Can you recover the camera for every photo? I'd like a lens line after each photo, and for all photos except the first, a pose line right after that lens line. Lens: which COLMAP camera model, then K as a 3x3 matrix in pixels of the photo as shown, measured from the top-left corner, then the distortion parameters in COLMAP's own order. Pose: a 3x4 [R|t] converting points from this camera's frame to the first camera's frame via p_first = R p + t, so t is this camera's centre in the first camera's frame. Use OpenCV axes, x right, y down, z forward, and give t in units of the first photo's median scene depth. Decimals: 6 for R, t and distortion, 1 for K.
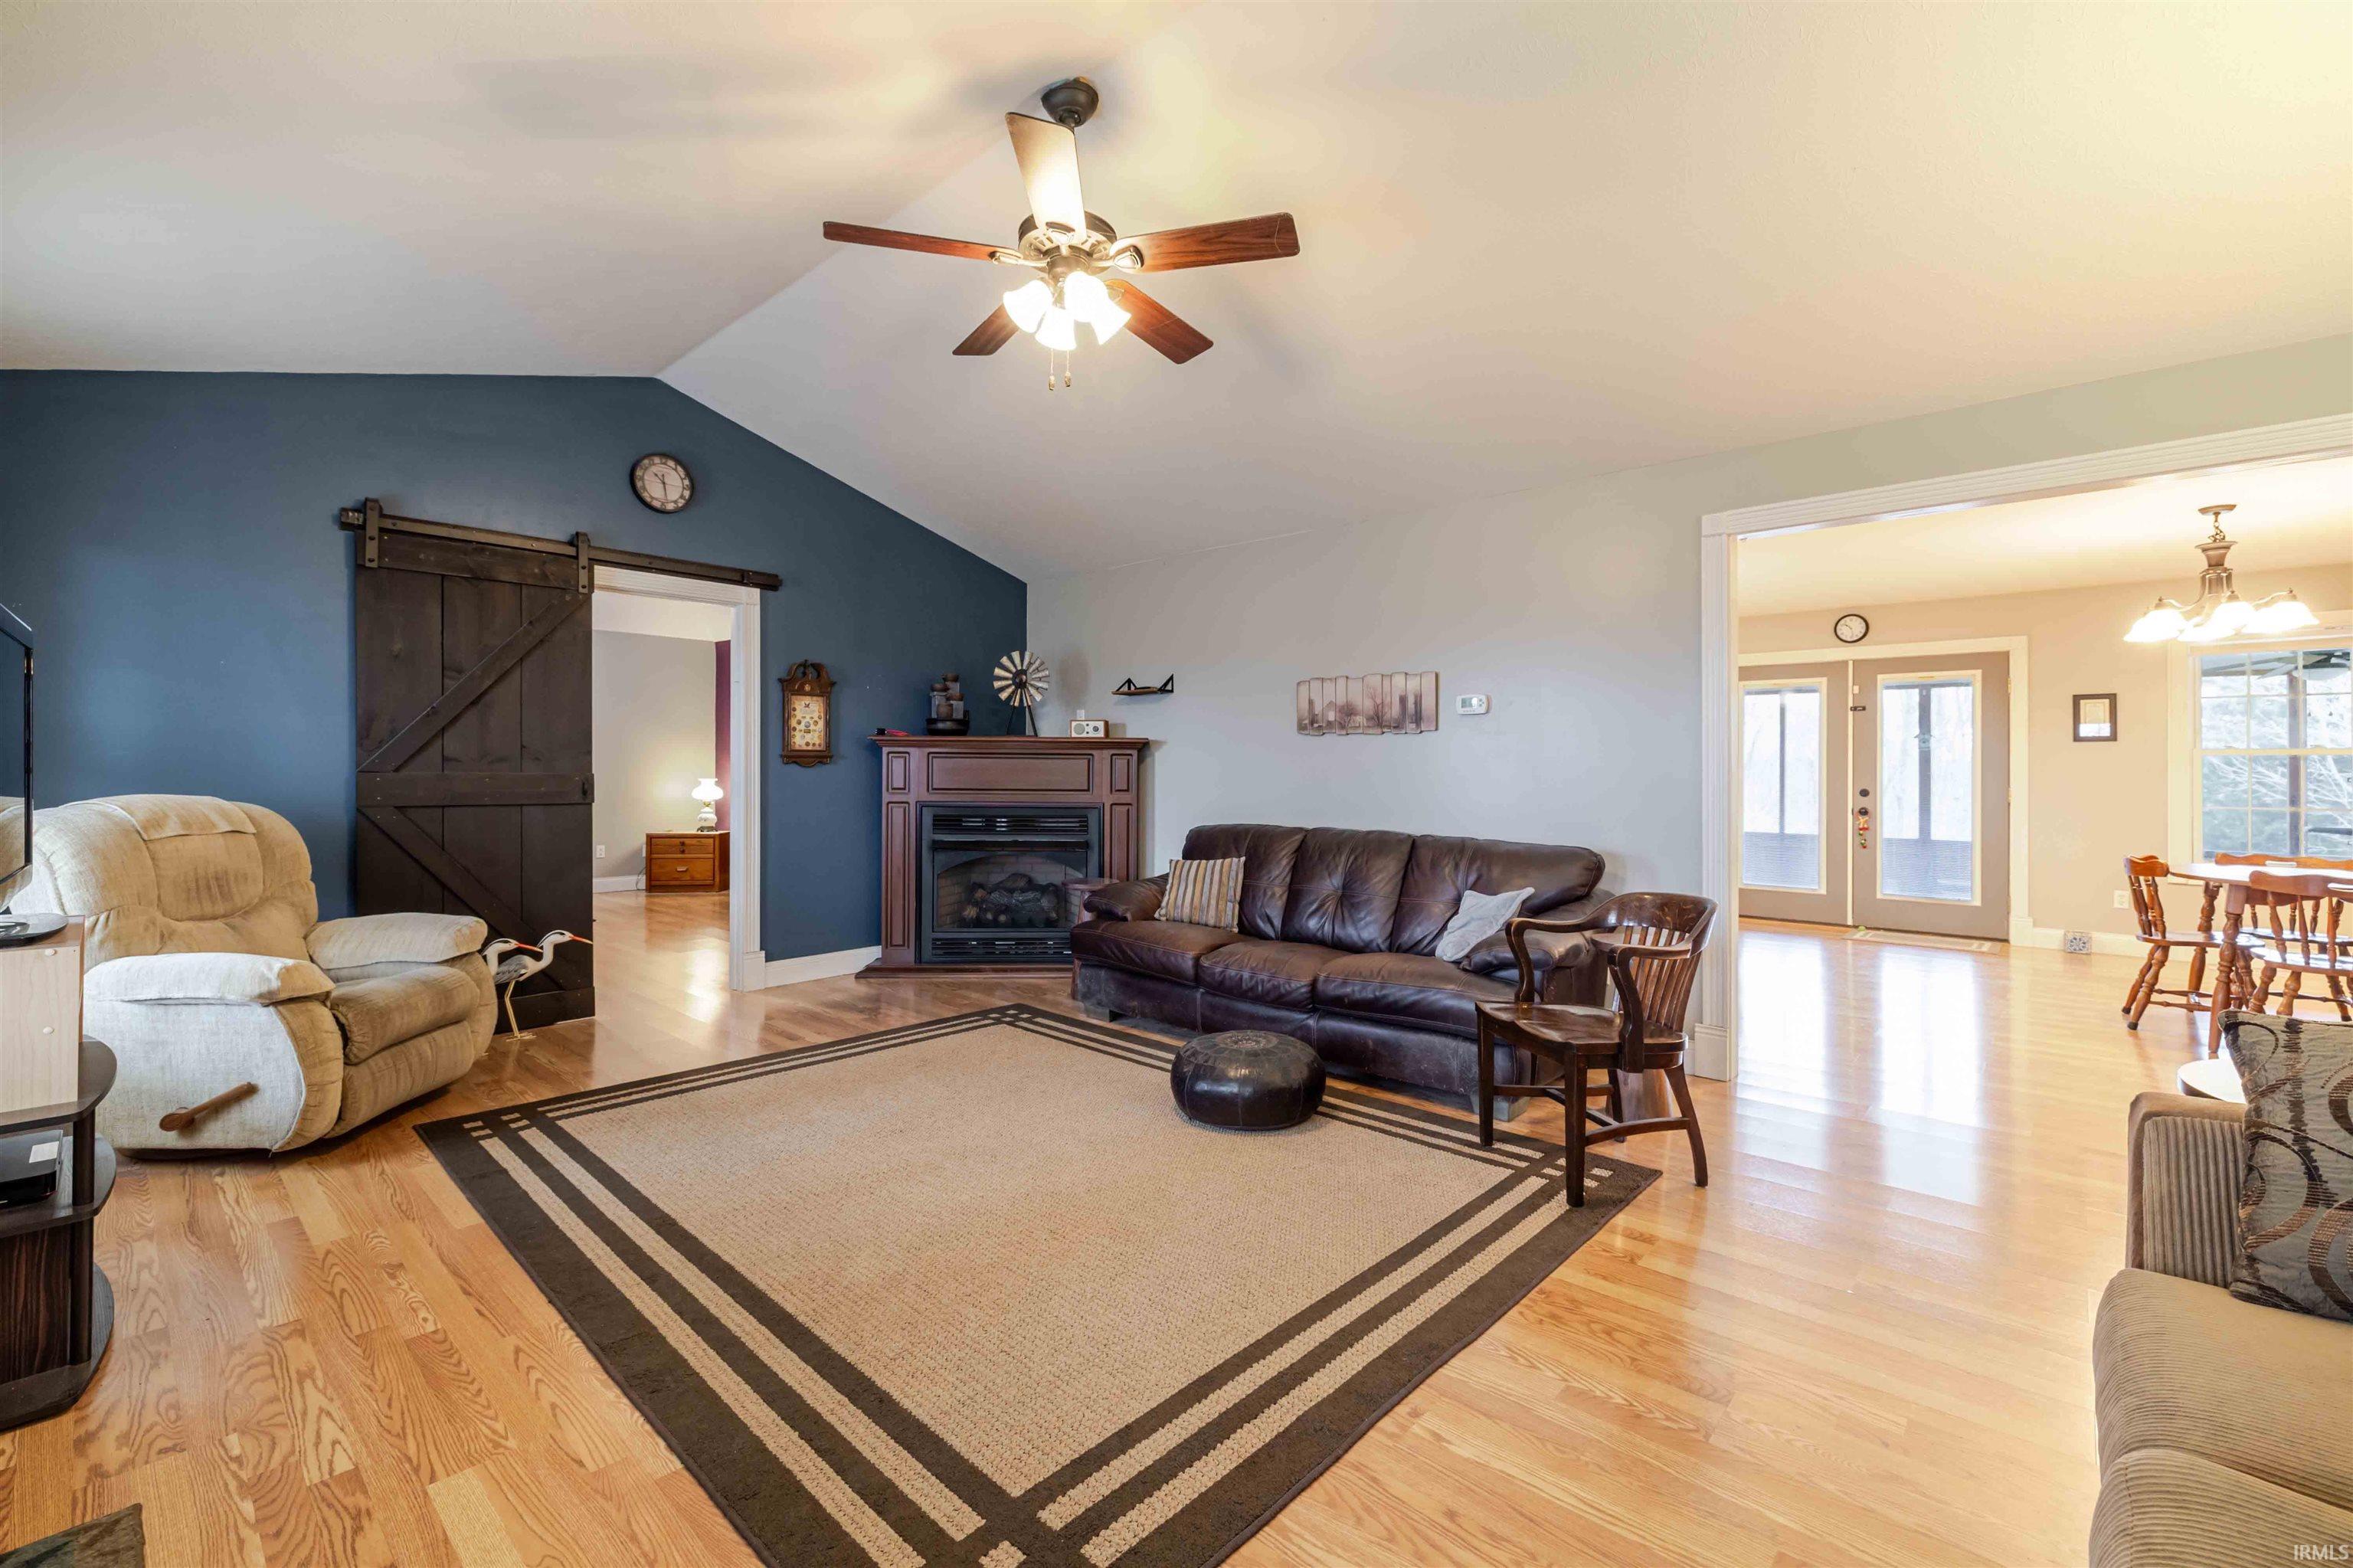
lens RADIAL K [[984.1, 0, 1176.5], [0, 984.1, 784.0], [0, 0, 1]] dist [0.000237, -0.000224]
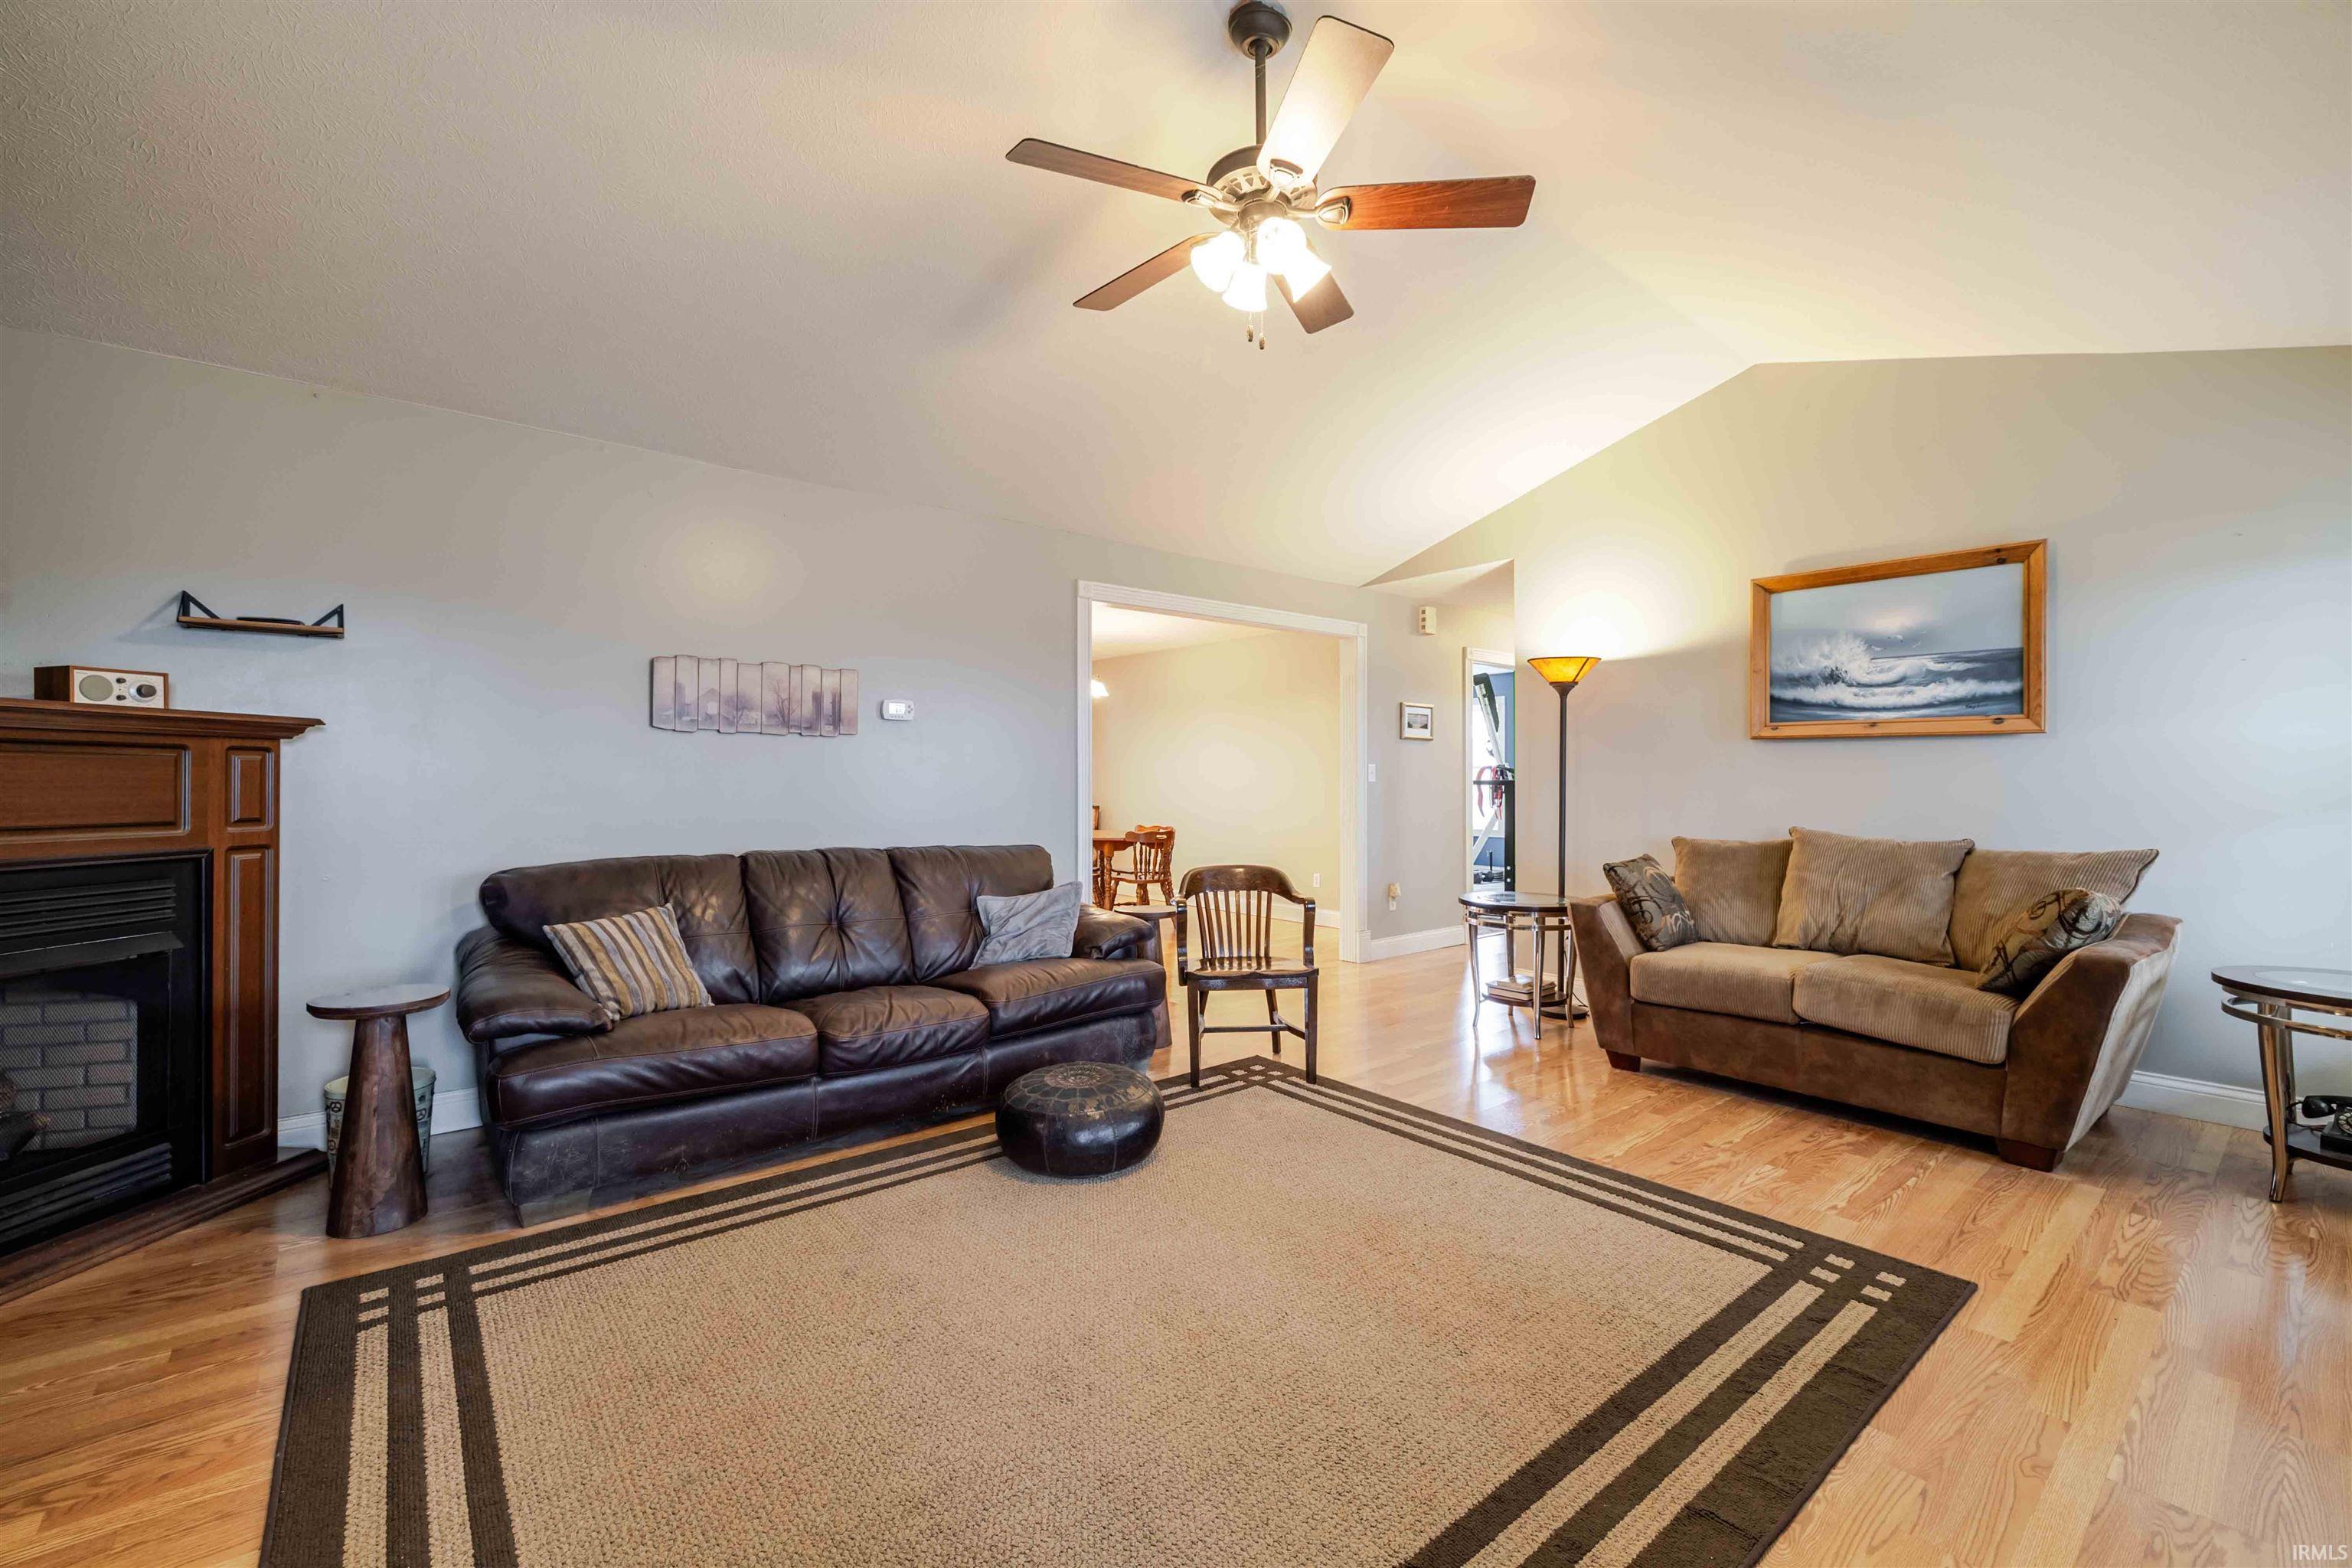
lens RADIAL K [[989.4, 0, 1174.5], [0, 989.4, 780.3], [0, 0, 1]] dist [-0.000258, 0.000072]
pose [[0.137455, -0.008741, 0.990469, -0.598284], [0.011550, 0.999907, 0.007221, -0.014647], [-0.990441, 0.010447, 0.137543, 0.567768]]
